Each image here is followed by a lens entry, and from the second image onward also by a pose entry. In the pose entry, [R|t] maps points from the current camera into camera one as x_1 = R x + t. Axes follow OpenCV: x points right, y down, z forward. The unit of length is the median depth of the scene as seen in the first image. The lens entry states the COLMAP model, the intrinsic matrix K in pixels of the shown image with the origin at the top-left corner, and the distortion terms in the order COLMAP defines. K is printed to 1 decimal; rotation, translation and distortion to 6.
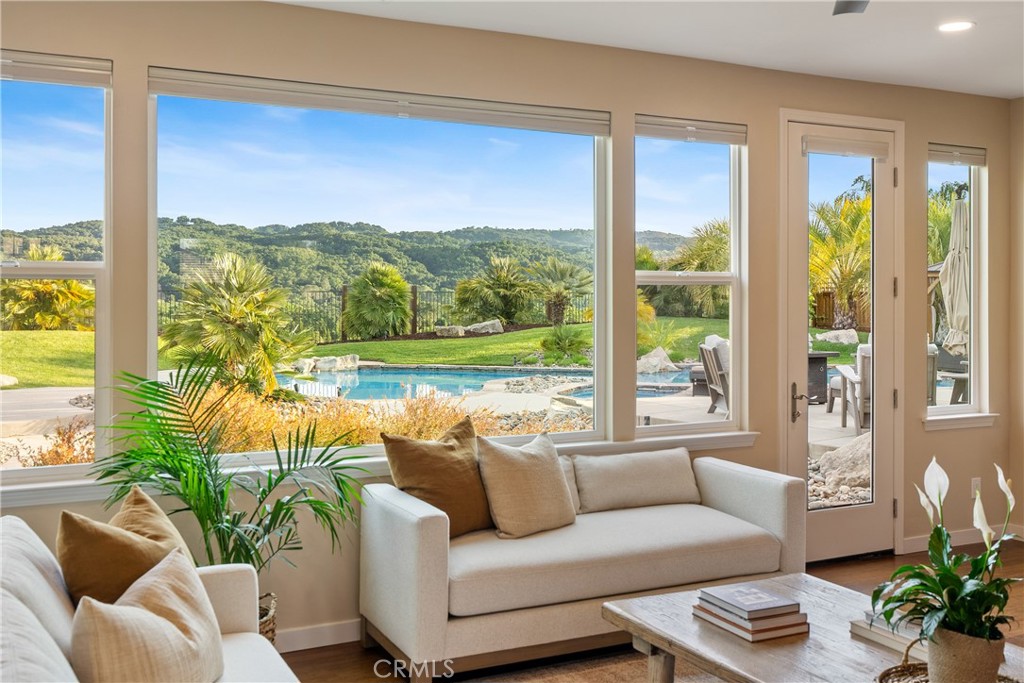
lens RADIAL K [[1009.7, 0, 512.8], [0, 1009.7, 293.1], [0, 0, 1]] dist [0.012673, 0.000000]
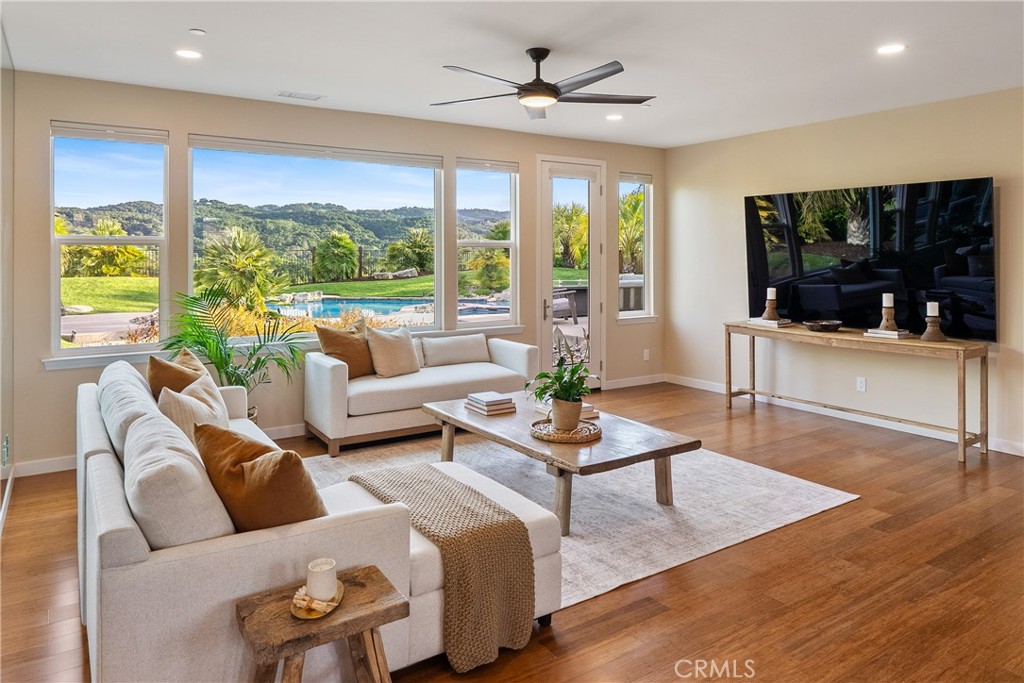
lens RADIAL K [[666.6, 0, 511.2], [0, 666.6, 251.5], [0, 0, 1]] dist [-0.004180, 0.001838]
pose [[0.993162, -0.001793, 0.116727, 0.064299], [0.001710, 0.999998, 0.000808, -0.001550], [-0.116728, -0.000602, 0.993164, -0.210686]]
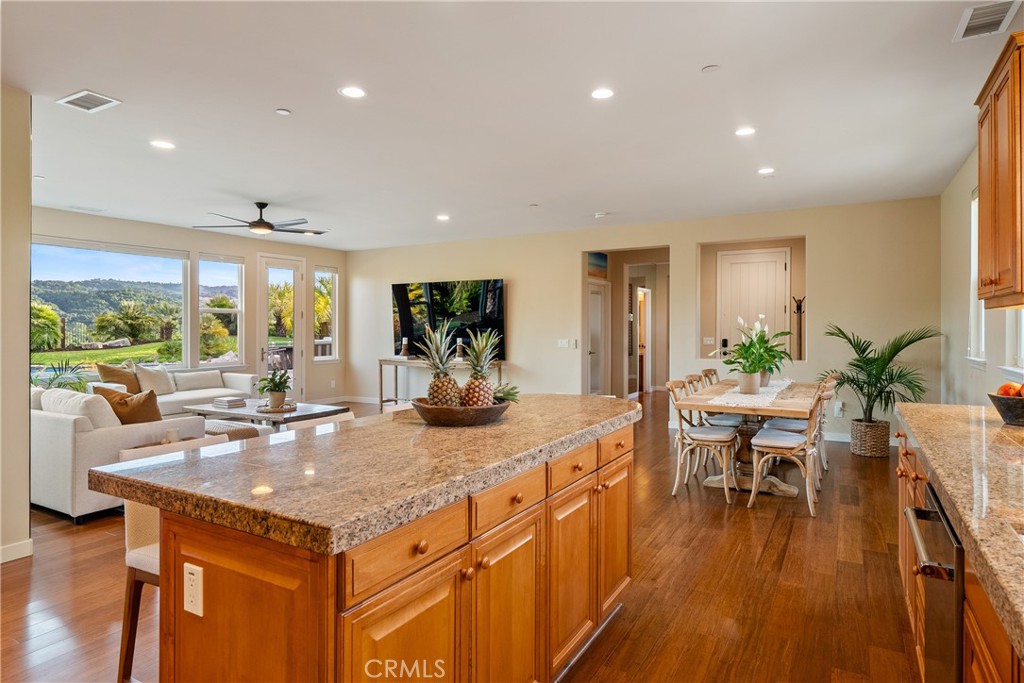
lens RADIAL K [[575.9, 0, 514.5], [0, 575.9, 320.0], [0, 0, 1]] dist [-0.014344, 0.000542]
pose [[0.831983, 0.002193, 0.554797, -0.028707], [0.002359, 0.999969, -0.007491, 0.021970], [-0.554796, 0.007541, 0.831952, -0.688537]]
